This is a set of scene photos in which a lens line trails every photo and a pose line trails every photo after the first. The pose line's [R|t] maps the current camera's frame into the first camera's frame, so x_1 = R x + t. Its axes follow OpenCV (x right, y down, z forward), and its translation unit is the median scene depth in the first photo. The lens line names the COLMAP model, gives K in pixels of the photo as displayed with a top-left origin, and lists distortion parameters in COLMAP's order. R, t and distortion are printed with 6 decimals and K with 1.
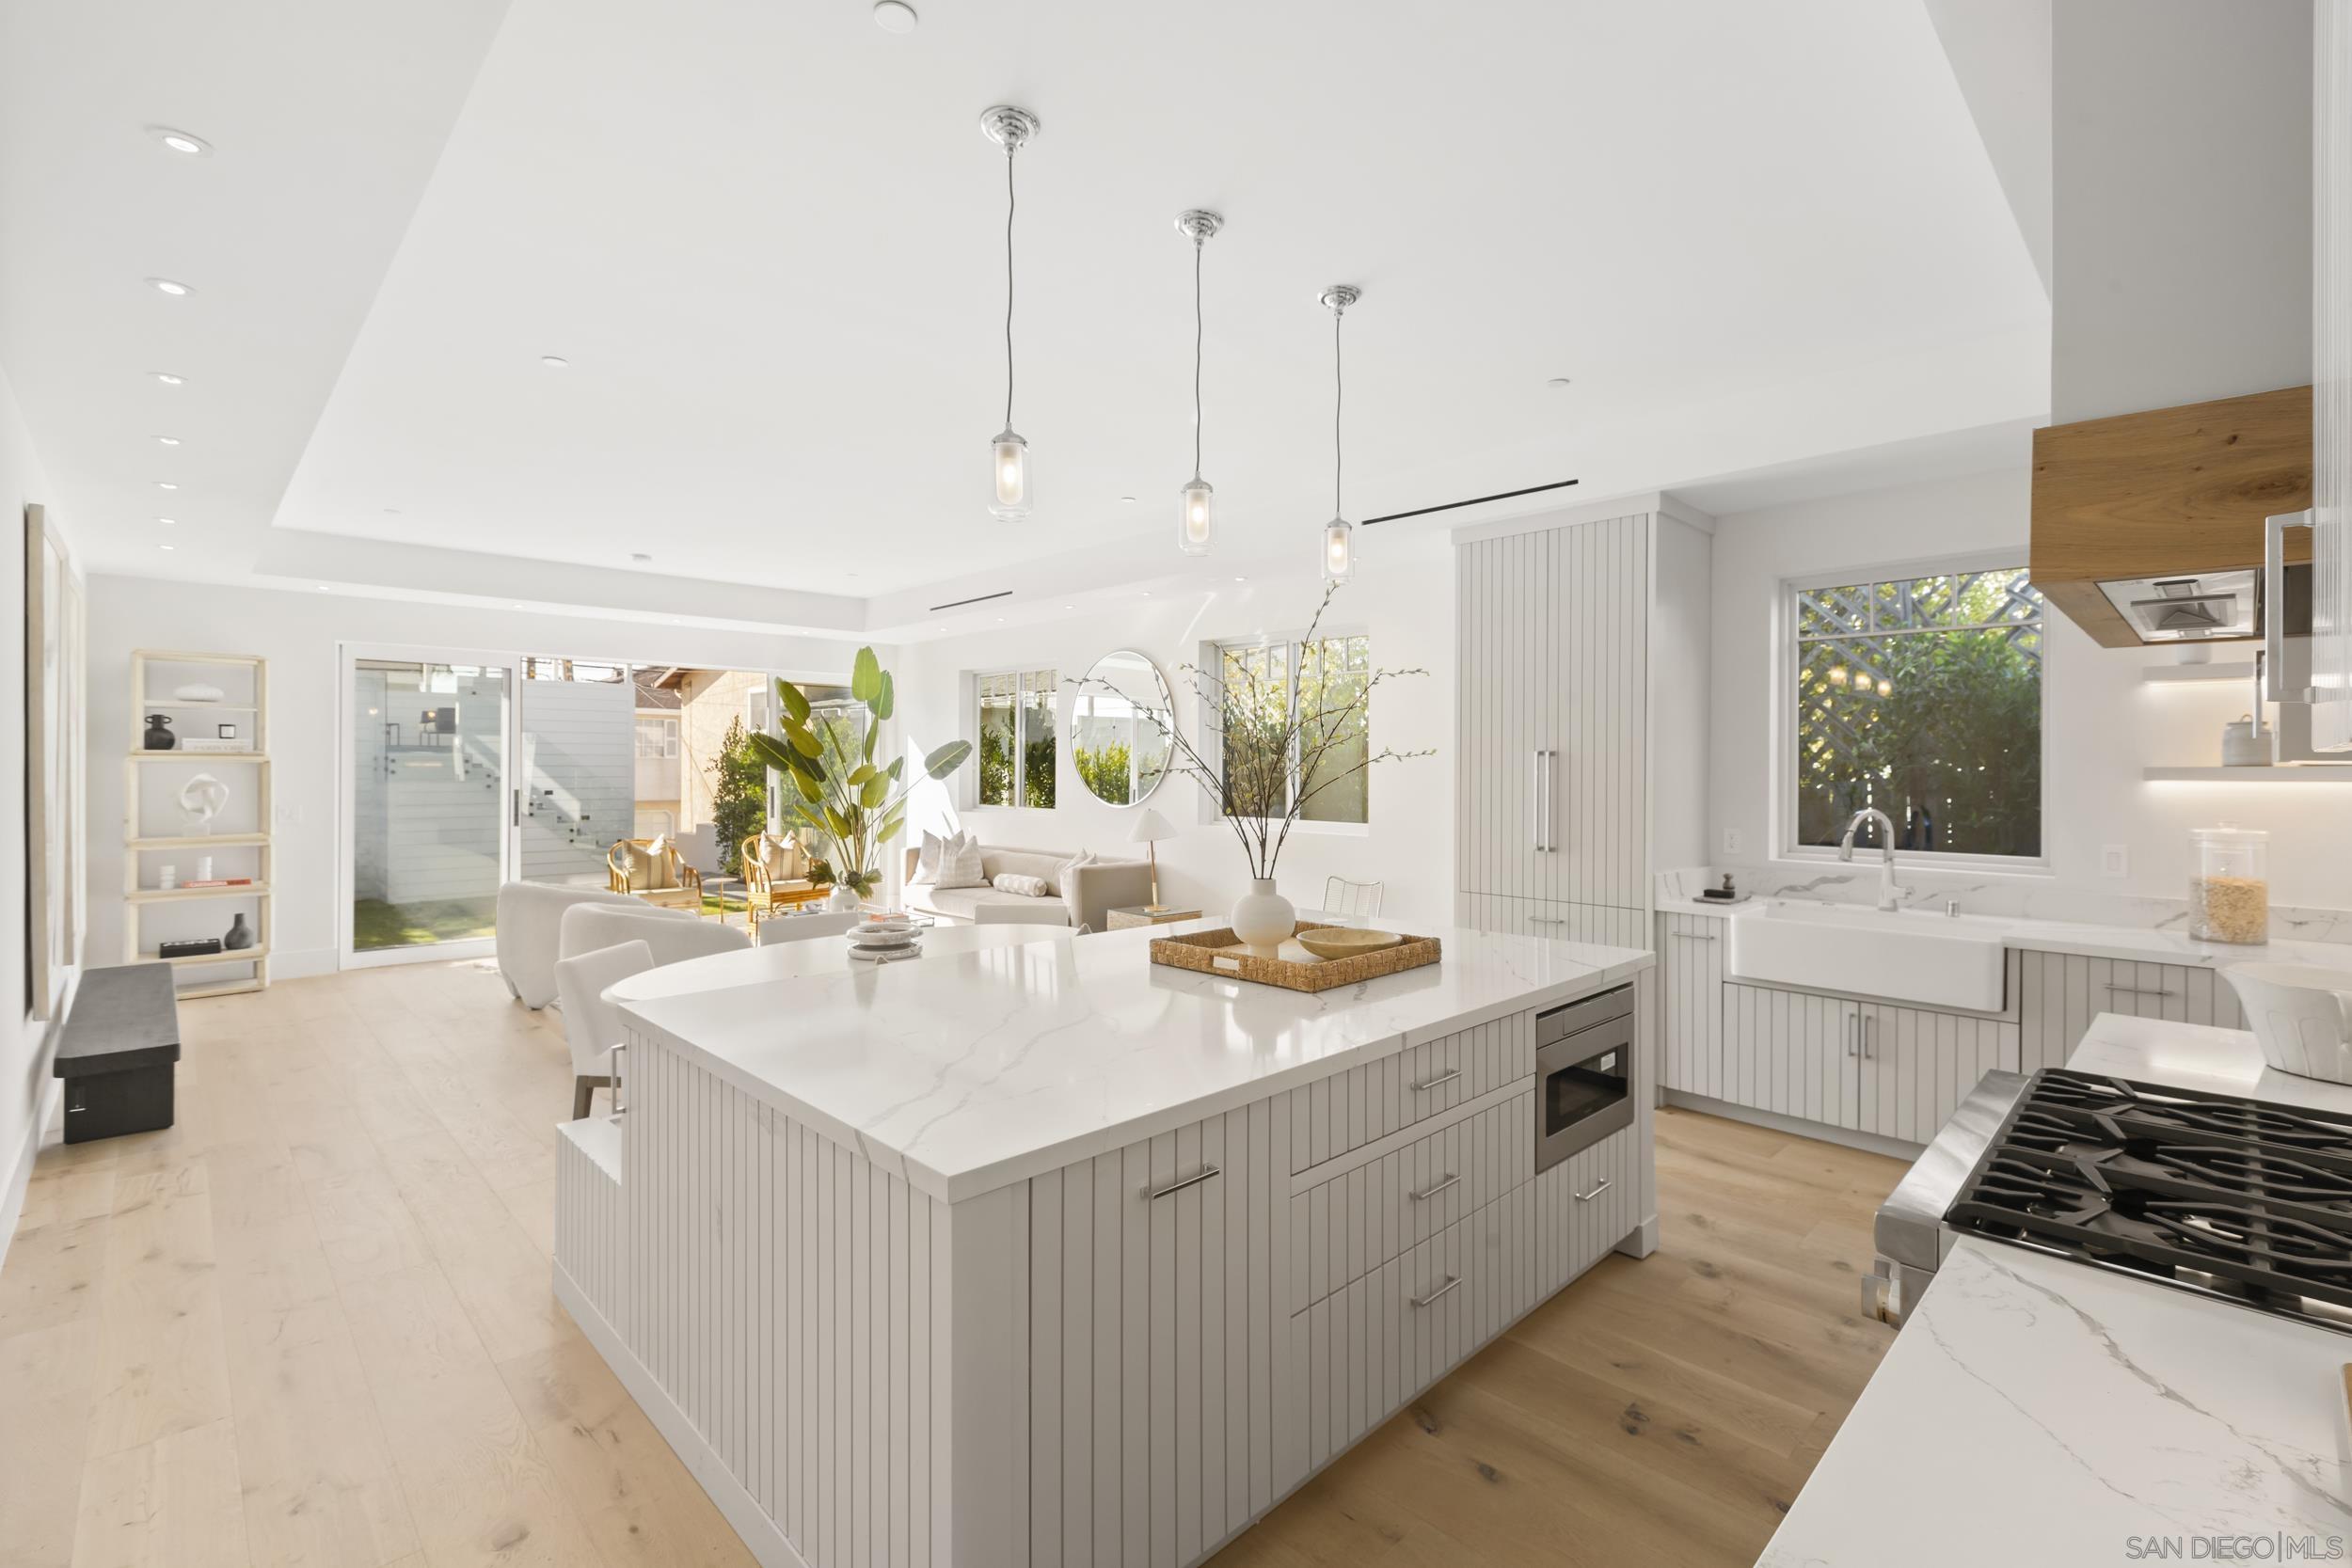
lens RADIAL K [[1058.8, 0, 1187.0], [0, 1058.8, 765.9], [0, 0, 1]] dist [0.002398, -0.001362]
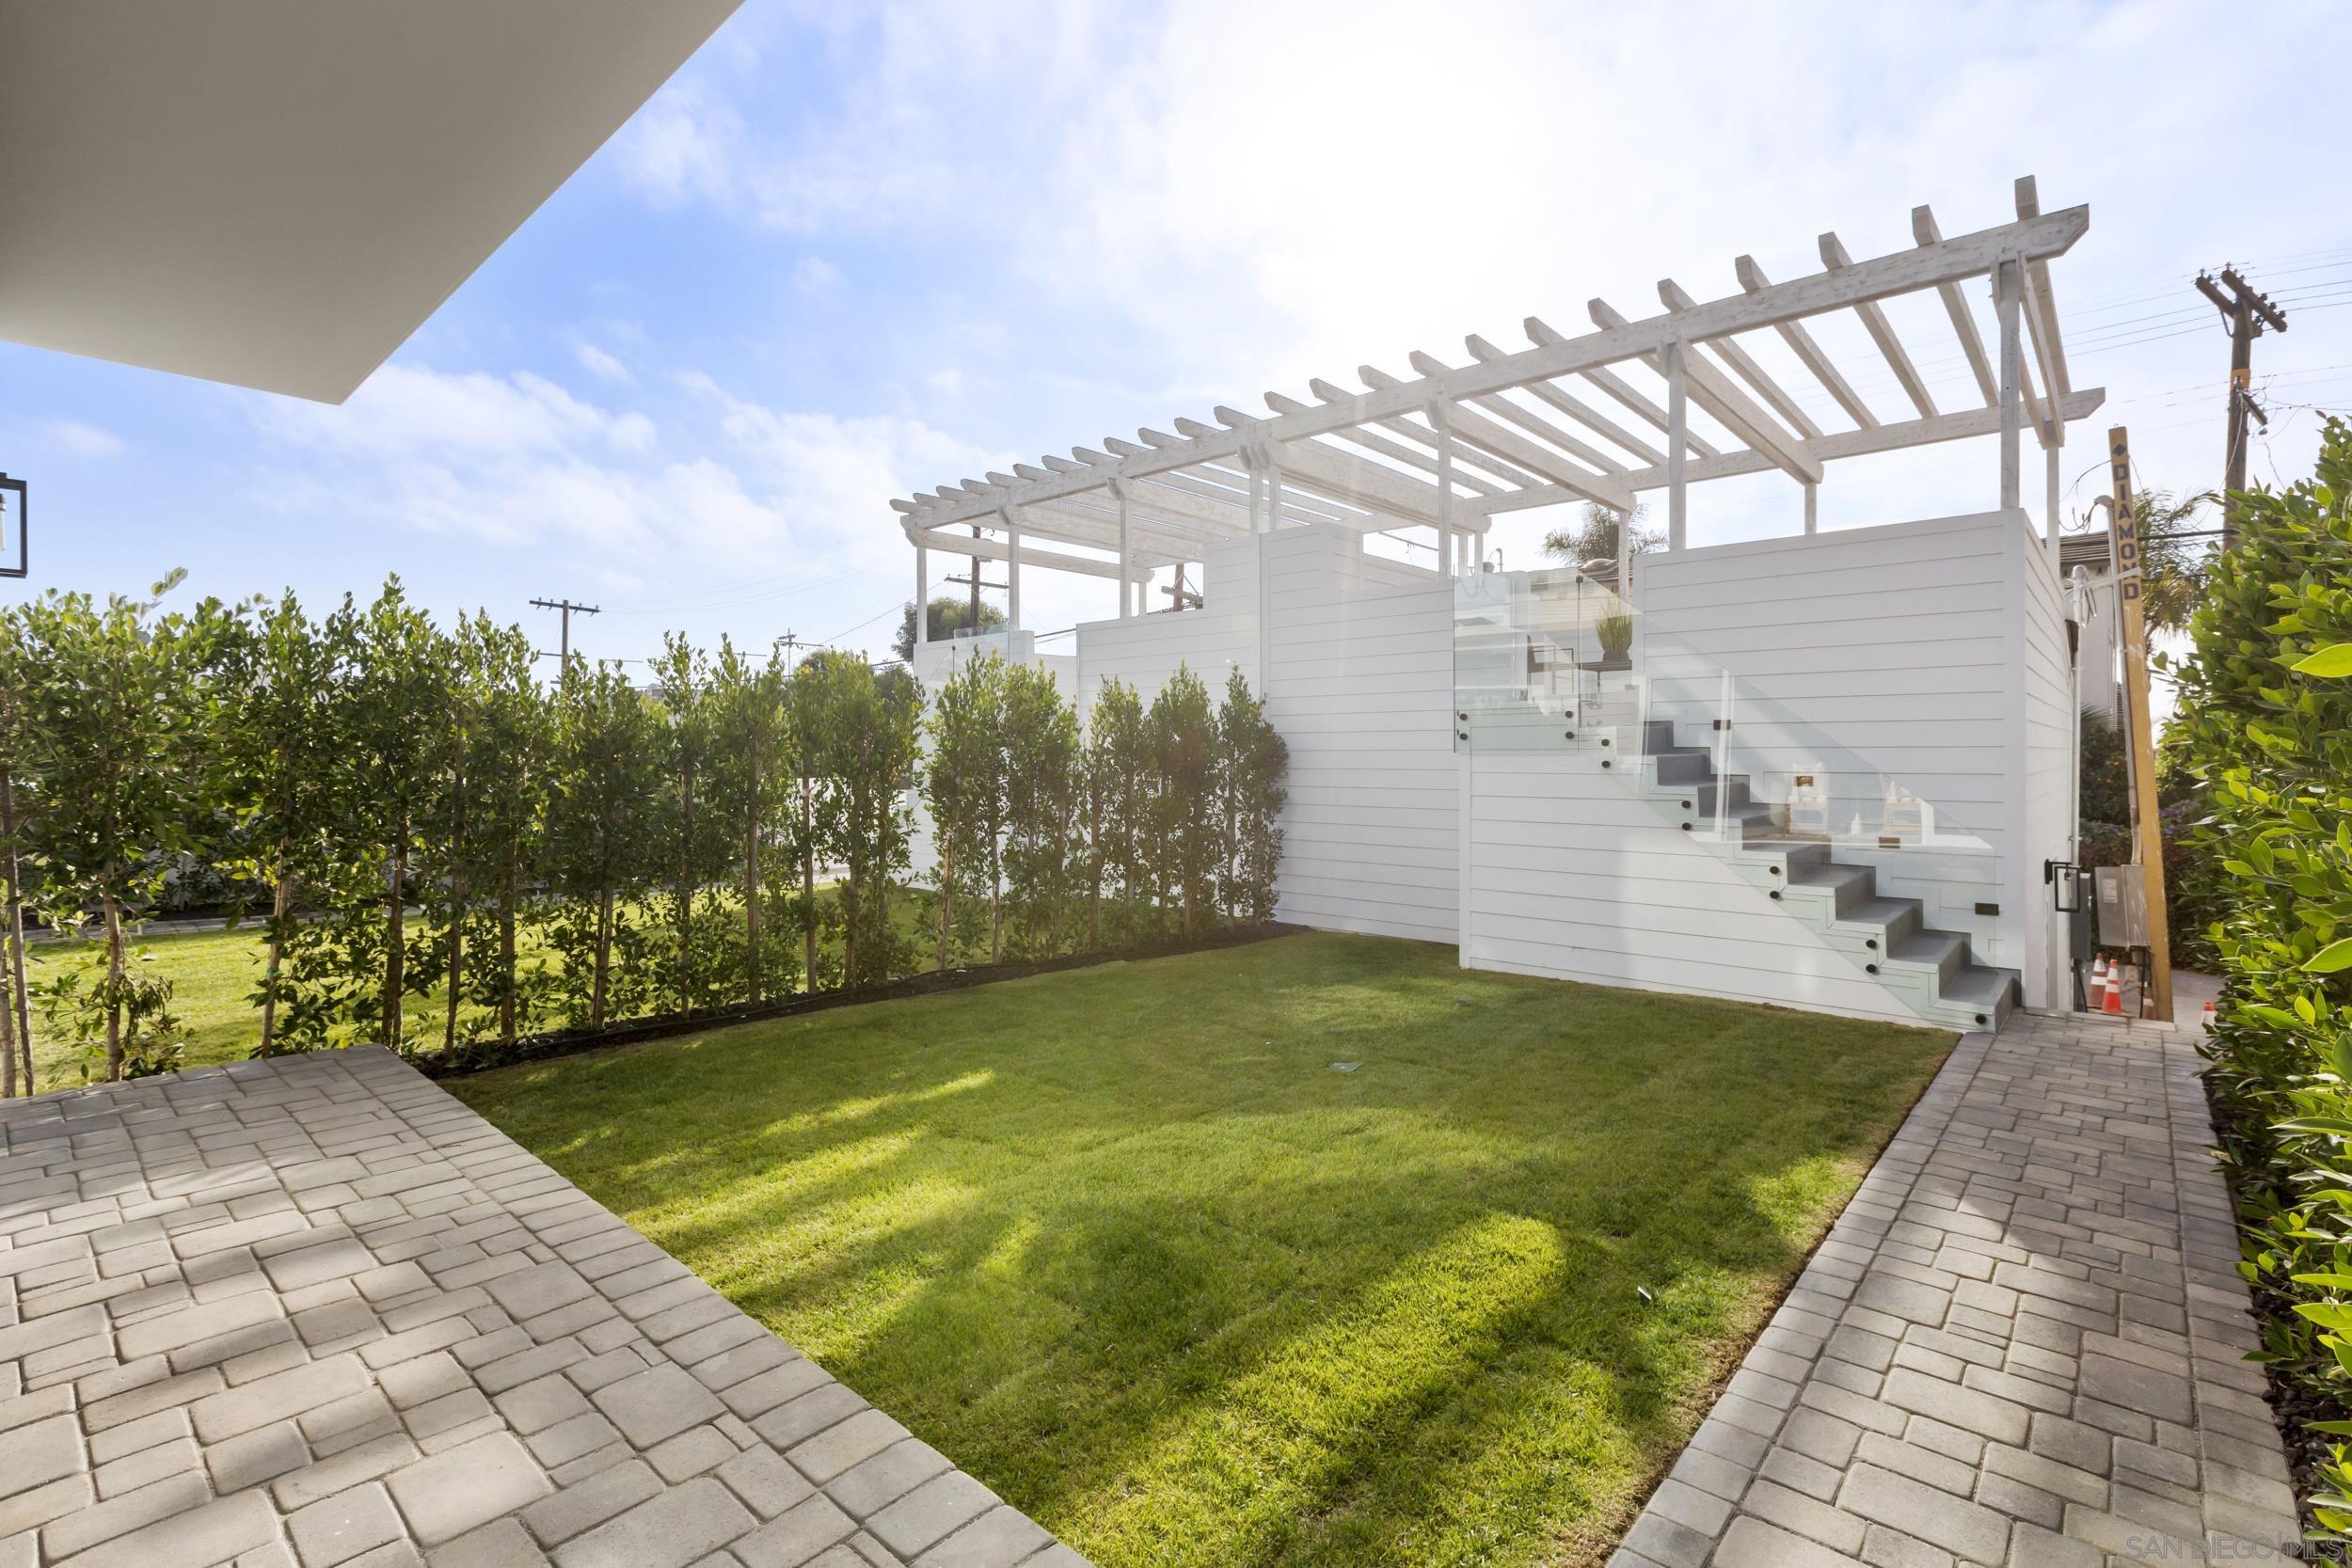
lens RADIAL K [[1058.8, 0, 1170.9], [0, 1058.8, 751.0], [0, 0, 1]] dist [0.002398, -0.001362]
pose [[0.058937, -0.002066, -0.998260, -0.450295], [0.003774, 0.999991, -0.001847, 0.034039], [0.998255, -0.003659, 0.058944, 1.959763]]
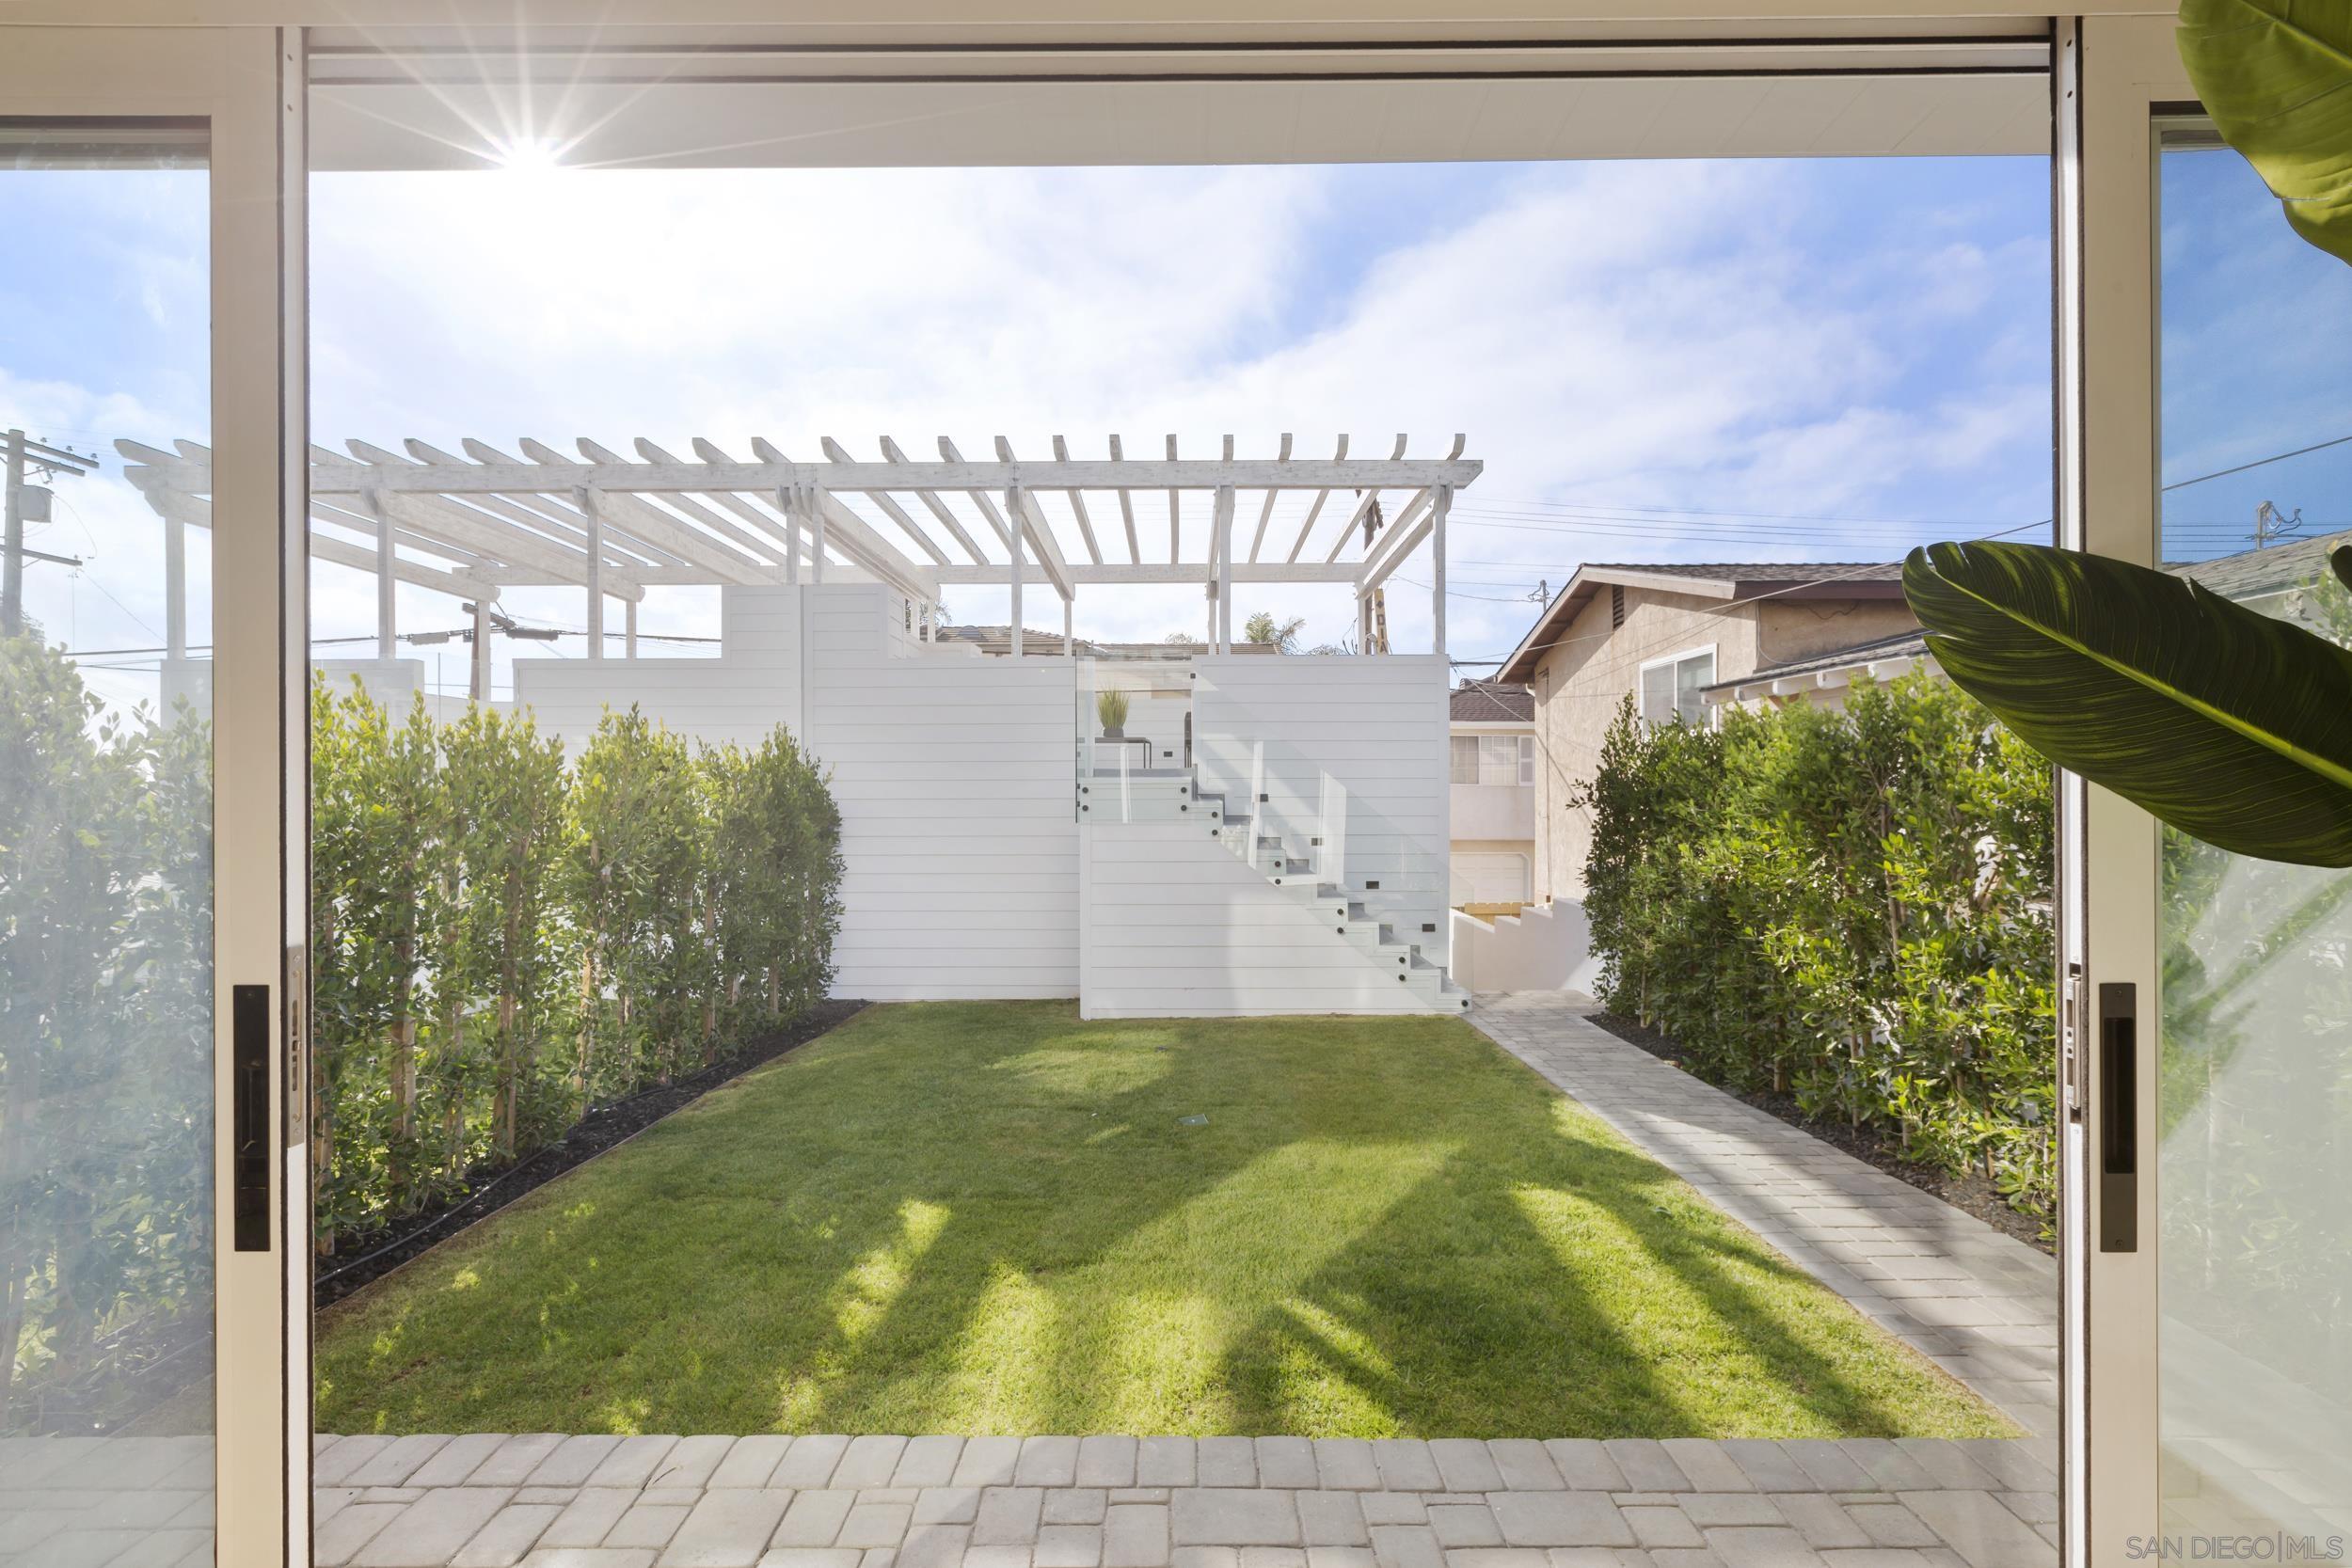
lens RADIAL K [[1058.8, 0, 1161.1], [0, 1058.8, 803.0], [0, 0, 1]] dist [0.002398, -0.001362]
pose [[0.700358, 0.003499, -0.713783, -0.652240], [0.003305, 0.999961, 0.008144, -0.005859], [0.713784, -0.008063, 0.700319, 1.435585]]
